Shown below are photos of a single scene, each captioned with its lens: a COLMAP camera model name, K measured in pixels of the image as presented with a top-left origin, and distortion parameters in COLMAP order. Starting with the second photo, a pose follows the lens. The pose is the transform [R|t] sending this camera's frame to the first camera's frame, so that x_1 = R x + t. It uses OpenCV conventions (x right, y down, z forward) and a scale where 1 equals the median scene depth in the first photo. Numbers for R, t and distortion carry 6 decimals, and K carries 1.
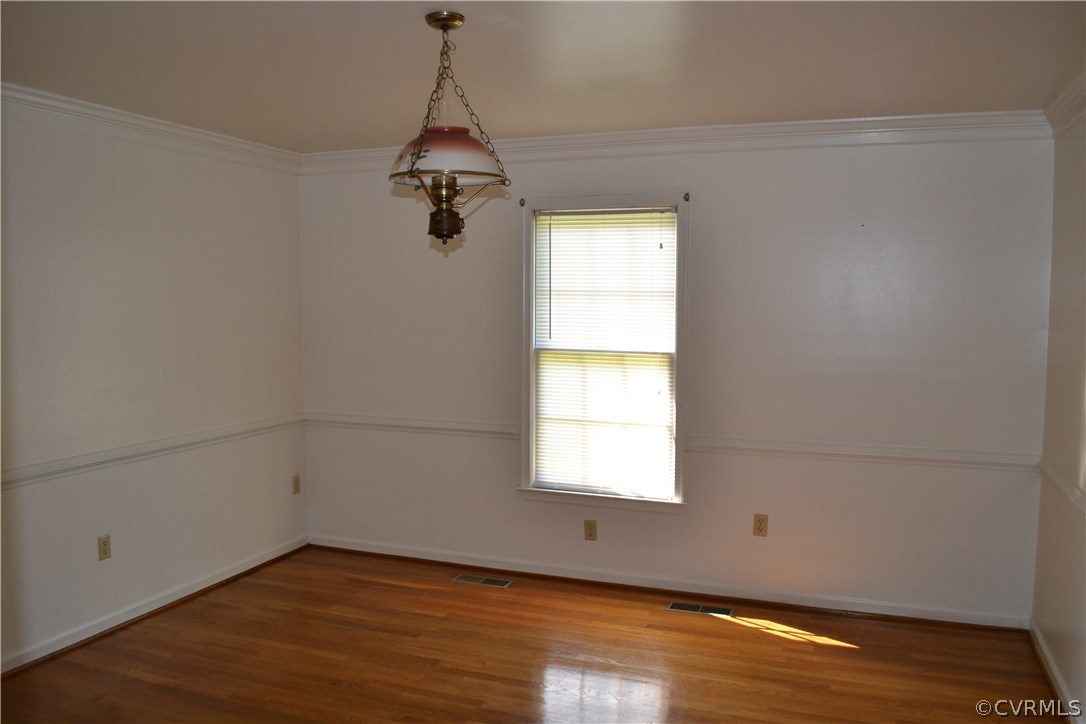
lens RADIAL K [[859.2, 0, 537.7], [0, 859.2, 358.4], [0, 0, 1]] dist [-0.086351, 0.004779]
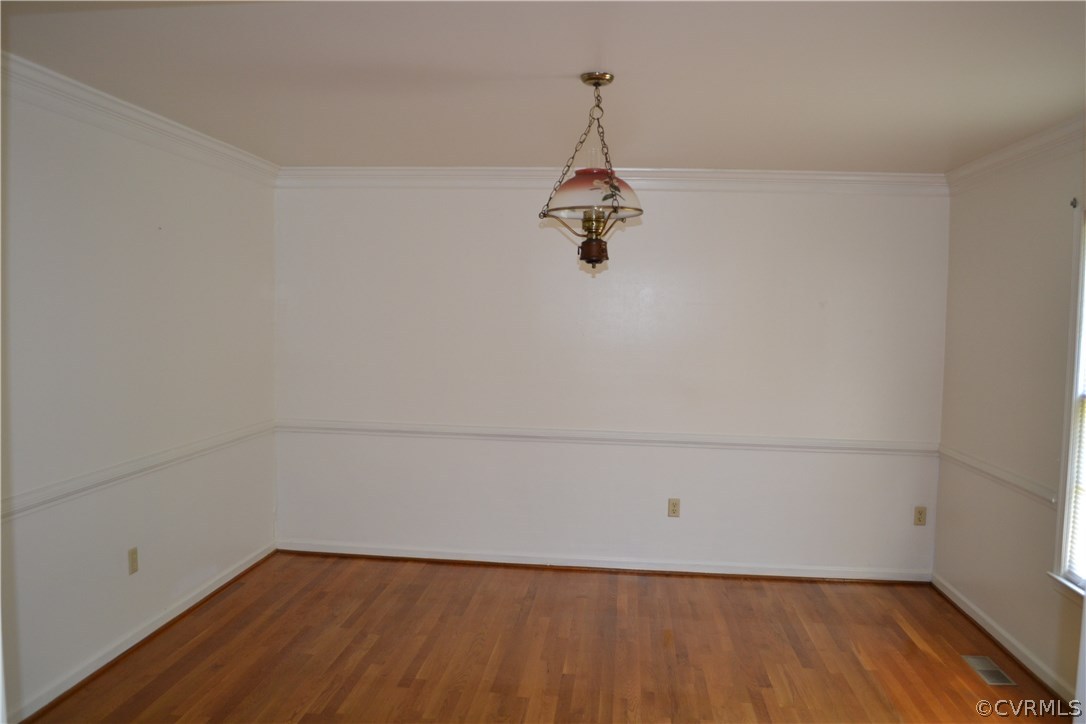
lens RADIAL K [[859.2, 0, 539.1], [0, 859.2, 361.0], [0, 0, 1]] dist [-0.086351, 0.004779]
pose [[0.268787, 0.059545, -0.961357, 0.620318], [-0.092310, 0.995086, 0.035825, -0.025412], [0.958766, 0.079113, 0.272962, 0.380583]]
